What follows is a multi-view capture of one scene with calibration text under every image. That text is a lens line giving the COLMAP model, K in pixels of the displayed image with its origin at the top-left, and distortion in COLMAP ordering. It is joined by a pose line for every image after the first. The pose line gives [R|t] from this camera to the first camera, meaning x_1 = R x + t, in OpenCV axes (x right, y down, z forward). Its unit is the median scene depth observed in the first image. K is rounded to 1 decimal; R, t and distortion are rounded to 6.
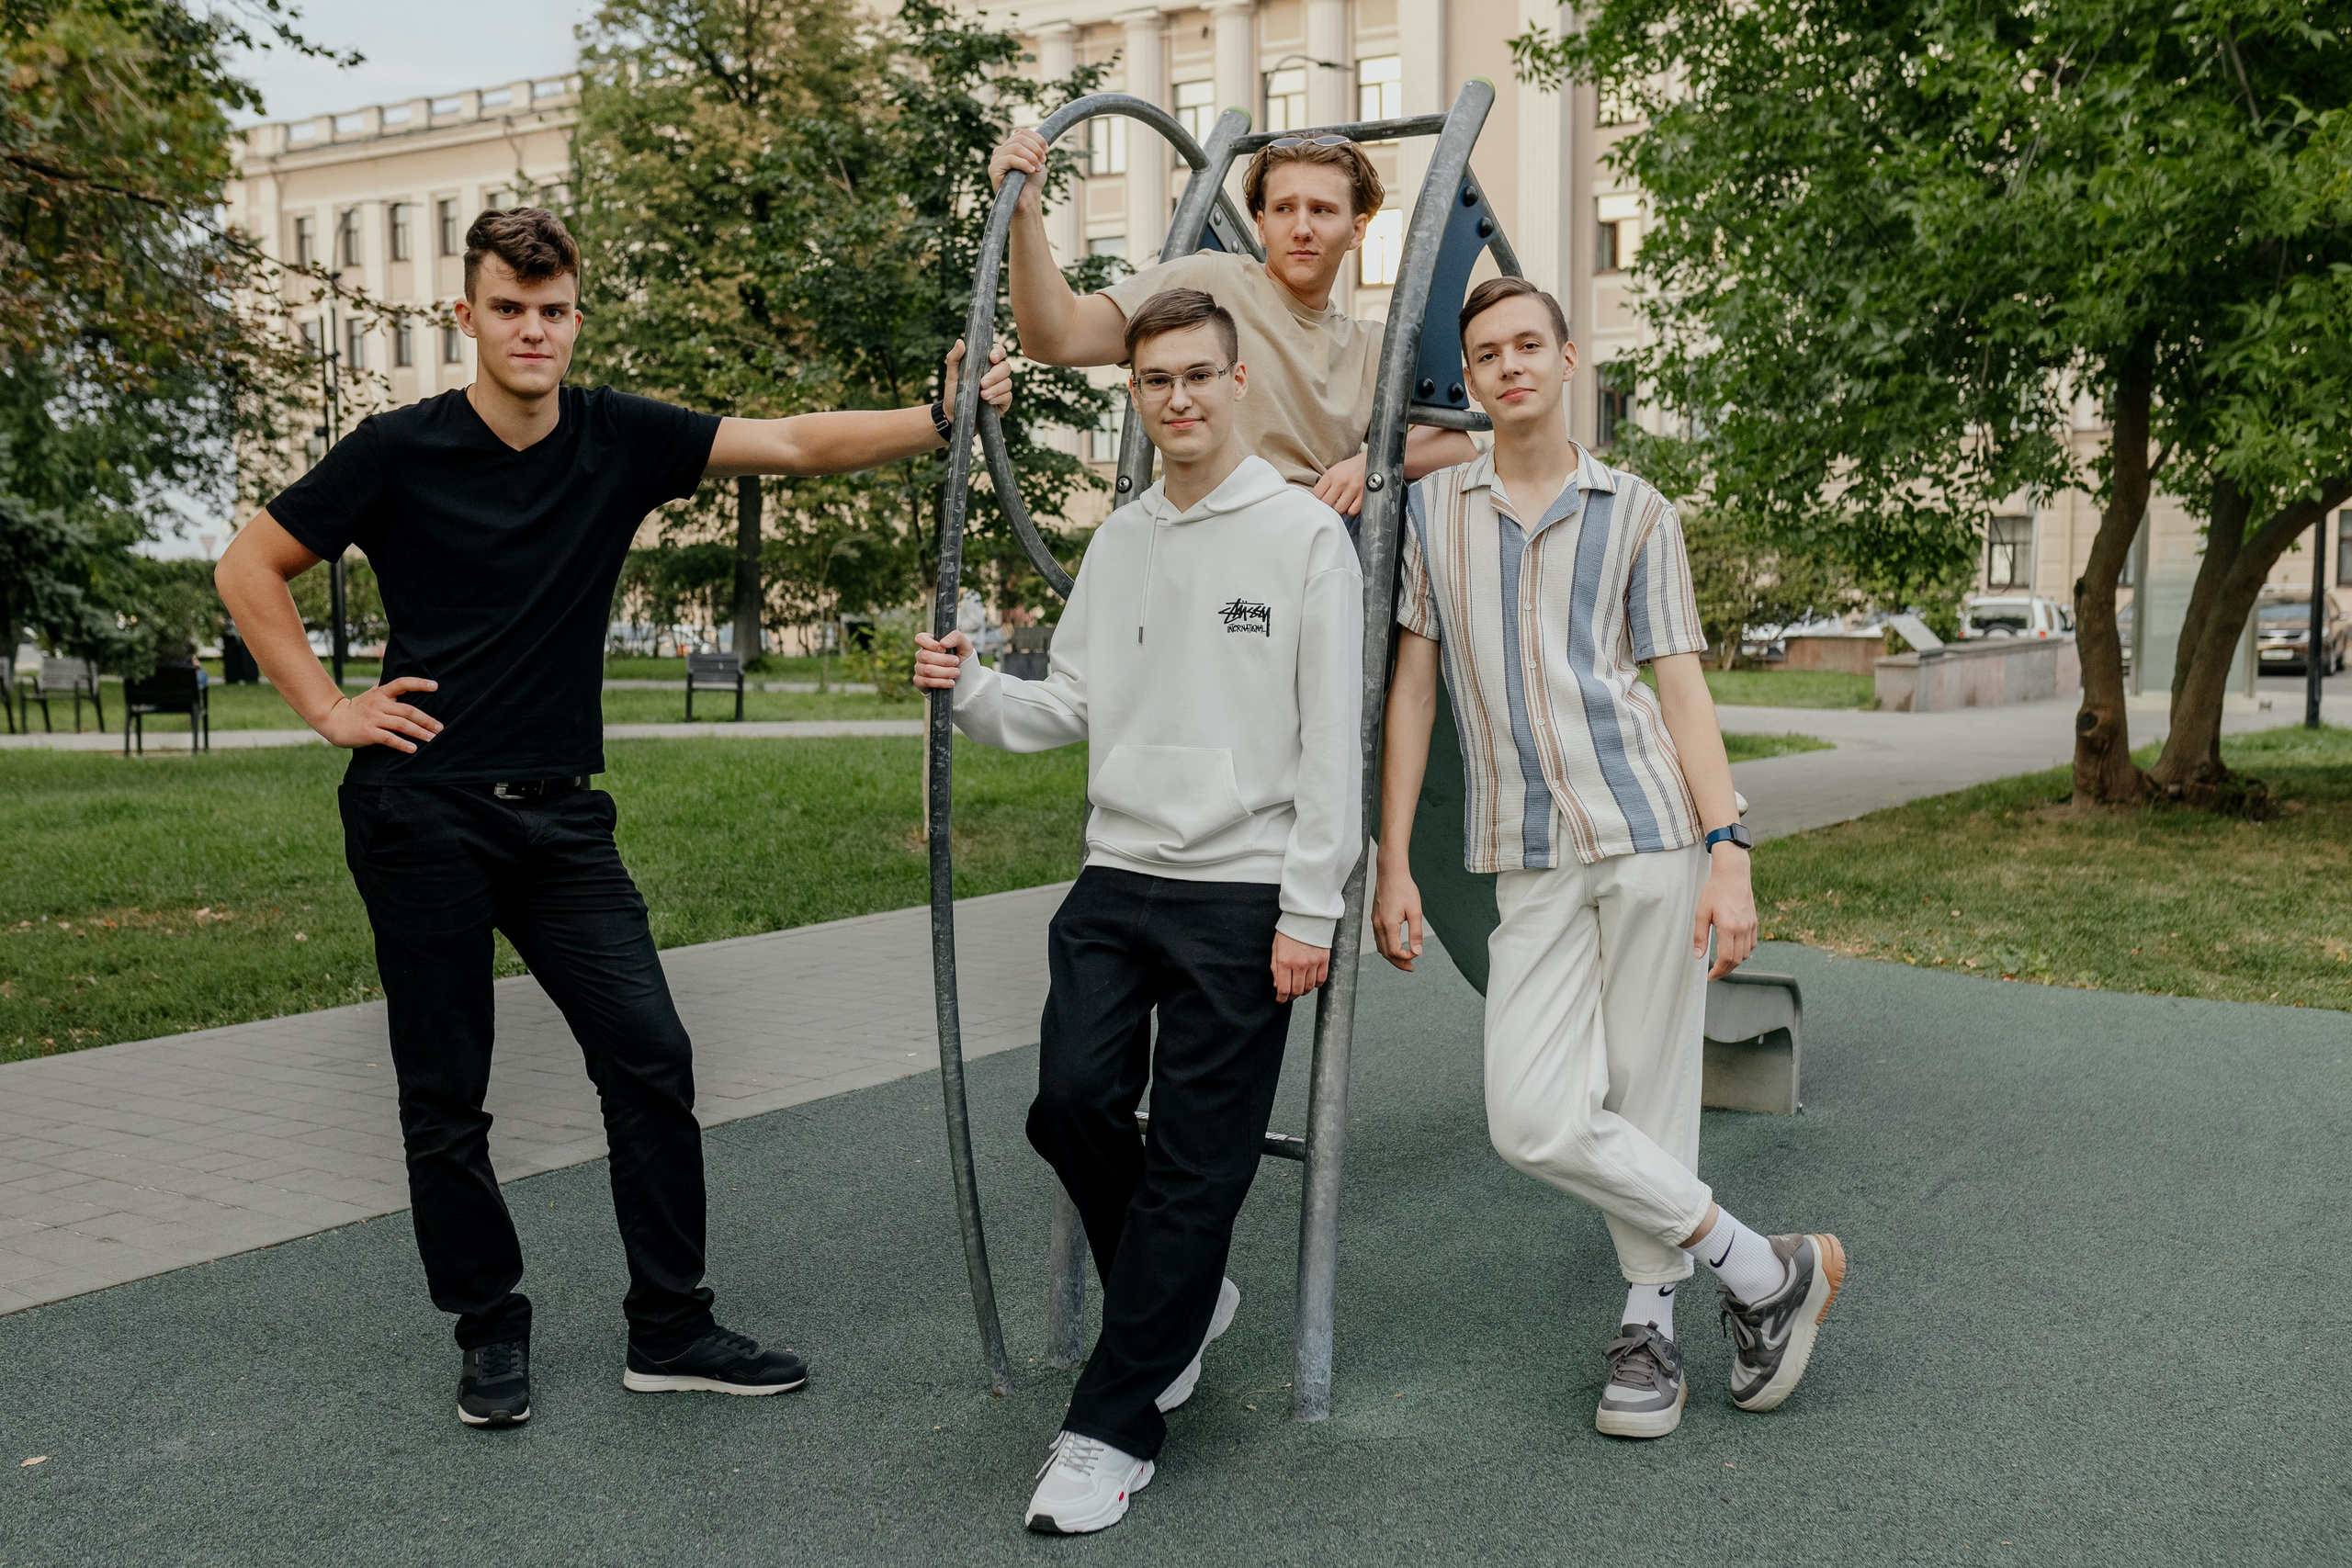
lens RADIAL K [[2985.8, 0, 1176.7], [0, 2985.8, 782.6], [0, 0, 1]] dist [-0.050227, 0.000000]
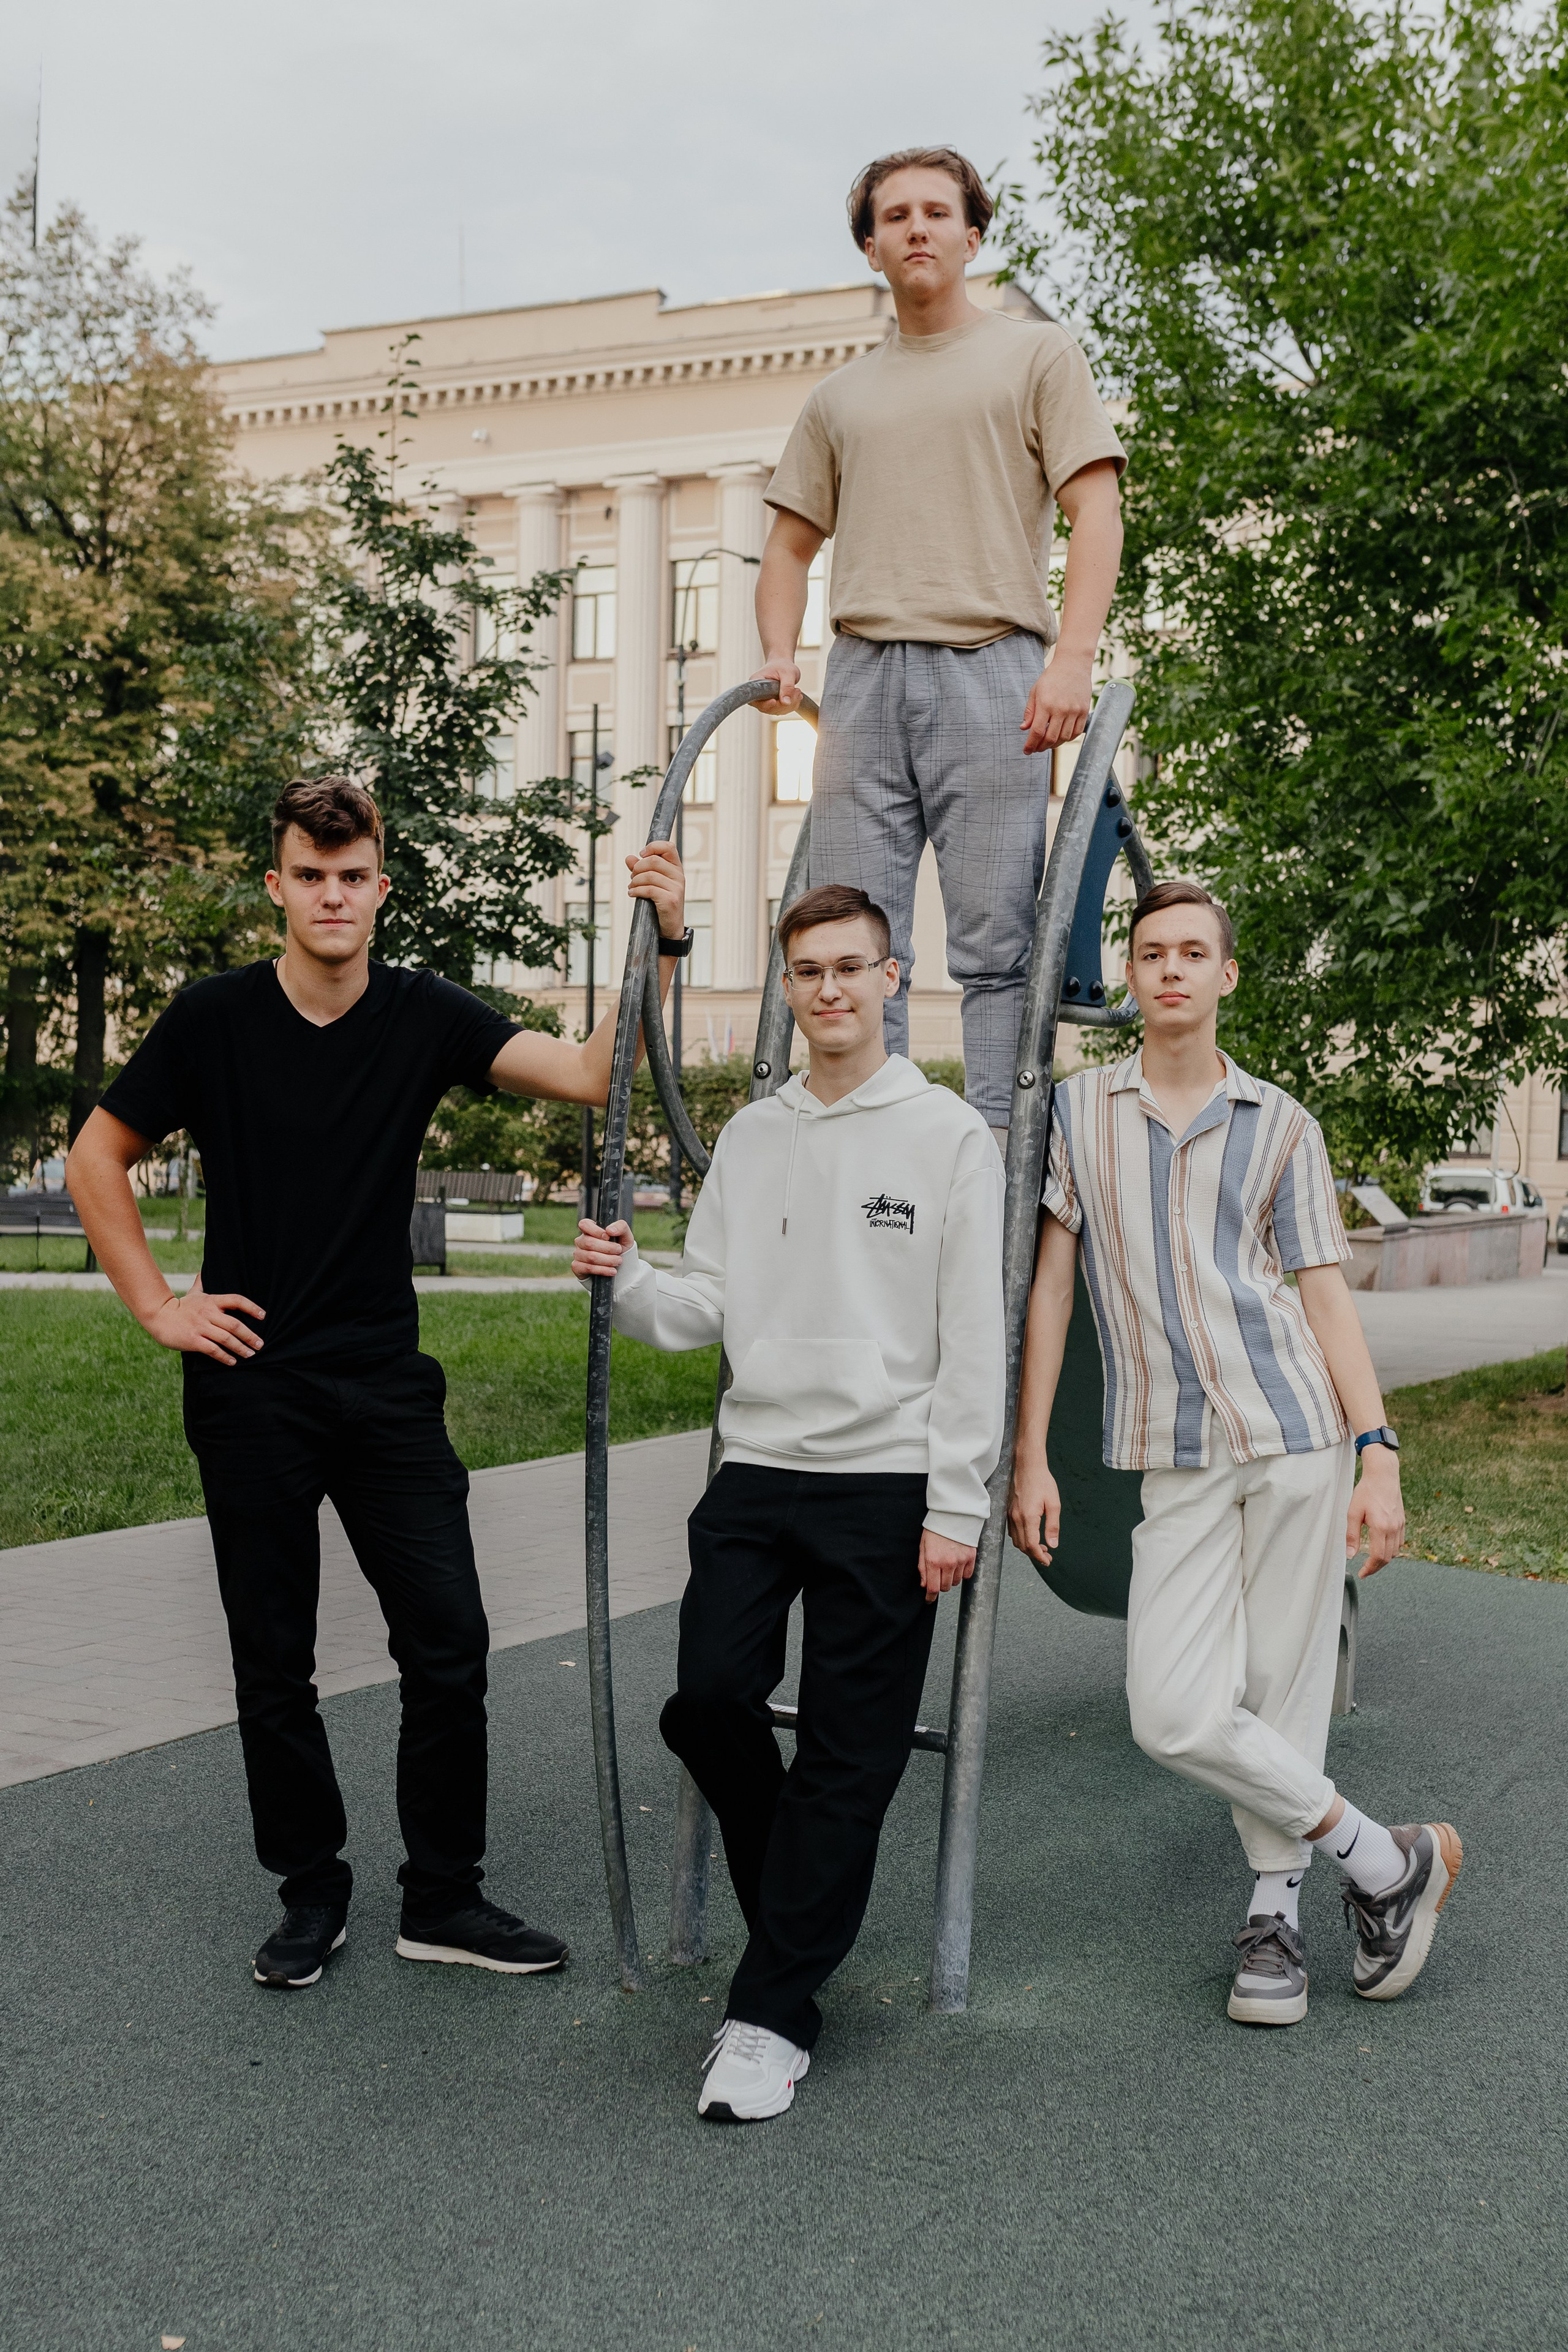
lens RADIAL K [[3829.7, 0, 784.3], [0, 3829.7, 1178.5], [0, 0, 1]] dist [-0.062895, 0.000000]
pose [[0.987274, 0.026425, 0.156819, -0.213454], [-0.020769, 0.999077, -0.037600, -0.016766], [-0.157668, 0.033864, 0.986911, -0.264474]]
